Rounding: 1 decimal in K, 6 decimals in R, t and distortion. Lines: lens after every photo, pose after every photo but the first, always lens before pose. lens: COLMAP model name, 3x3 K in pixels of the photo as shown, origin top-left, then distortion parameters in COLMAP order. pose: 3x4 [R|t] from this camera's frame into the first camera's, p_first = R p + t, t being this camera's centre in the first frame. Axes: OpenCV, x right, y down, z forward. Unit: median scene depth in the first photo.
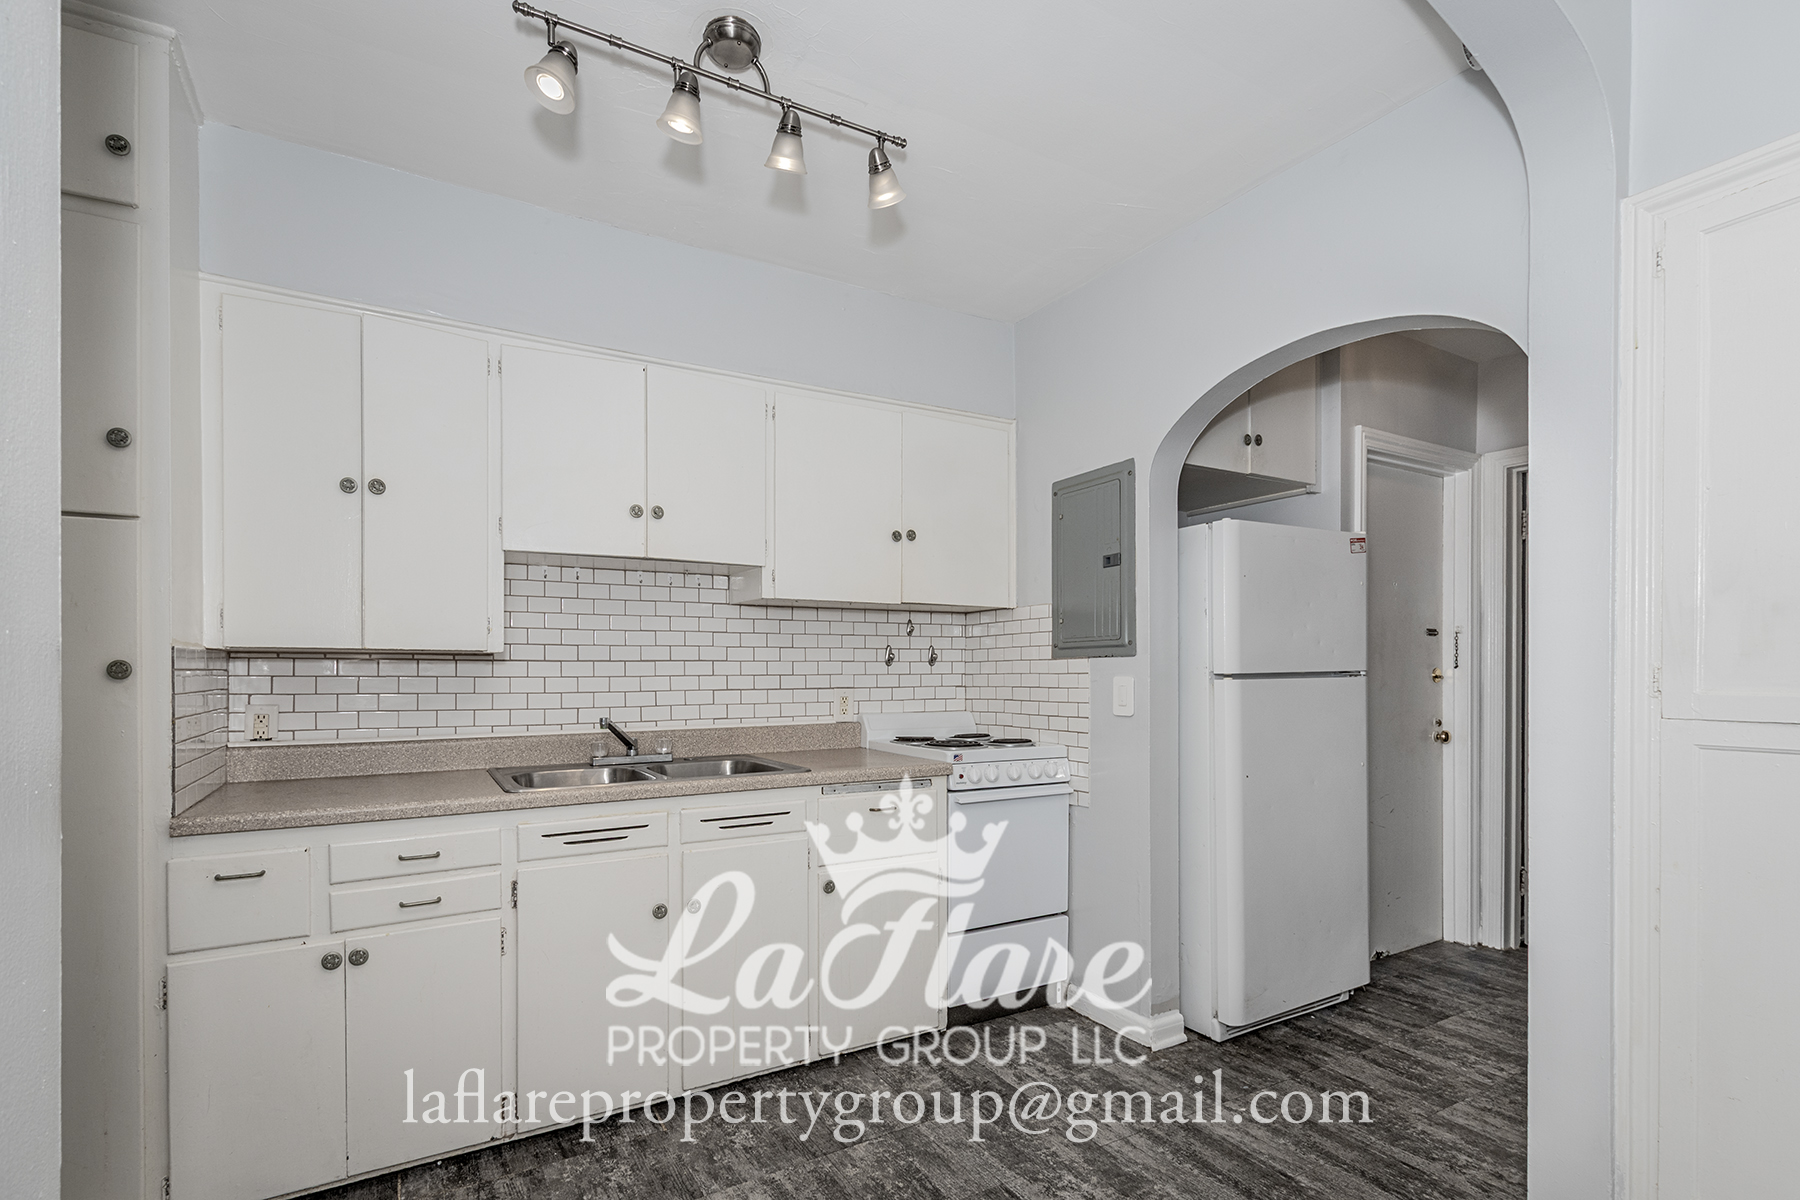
lens RADIAL K [[768.5, 0, 899.8], [0, 768.5, 674.7], [0, 0, 1]] dist [-0.000004, 0.000071]
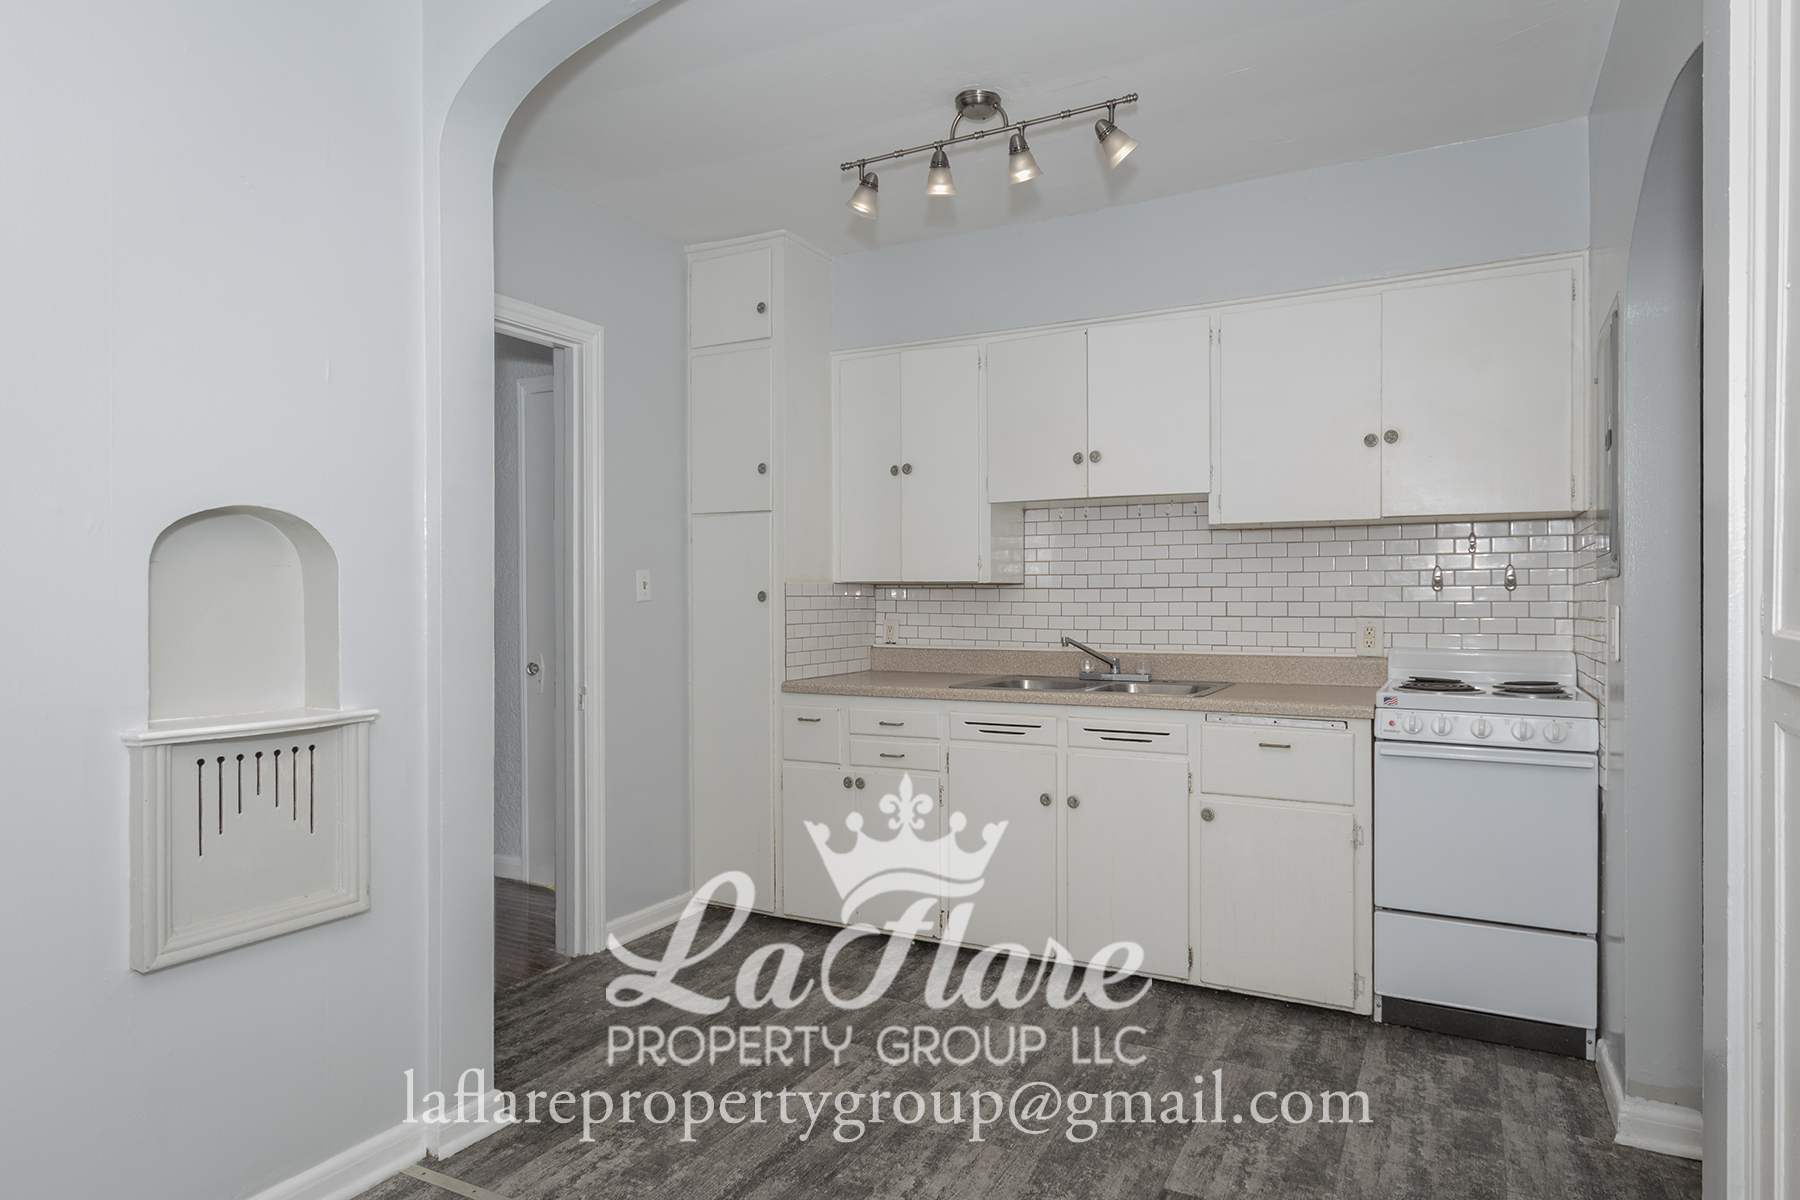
lens RADIAL K [[796.3, 0, 900.0], [0, 796.3, 600.0], [0, 0, 1]] dist [-0.009113, -0.000031]
pose [[0.634466, 0.003254, -0.772944, 0.375867], [-0.004446, 0.999990, 0.000560, -0.000082], [0.772938, 0.003081, 0.634474, 0.035658]]
